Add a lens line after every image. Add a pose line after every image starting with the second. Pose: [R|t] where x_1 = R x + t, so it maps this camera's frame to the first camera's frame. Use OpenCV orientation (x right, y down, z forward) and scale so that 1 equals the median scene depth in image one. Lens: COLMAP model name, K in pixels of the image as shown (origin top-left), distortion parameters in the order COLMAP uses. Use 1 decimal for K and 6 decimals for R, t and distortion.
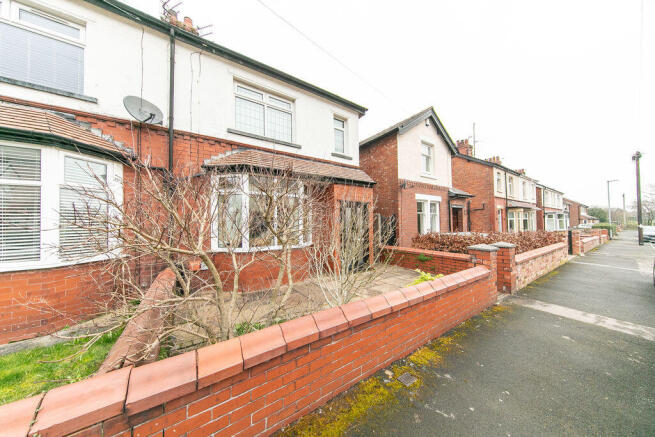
lens RADIAL K [[206.6, 0, 327.7], [0, 206.6, 221.3], [0, 0, 1]] dist [0.006115, -0.000094]
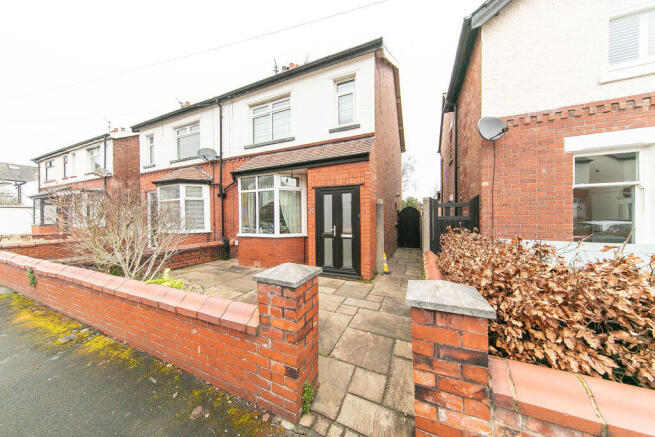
lens RADIAL K [[206.6, 0, 327.5], [0, 206.6, 215.6], [0, 0, 1]] dist [0.006115, -0.000094]
pose [[0.519480, 0.017111, -0.854311, 1.049418], [0.026826, 0.998980, 0.036320, -0.019437], [0.854061, -0.041786, 0.518491, 0.768646]]
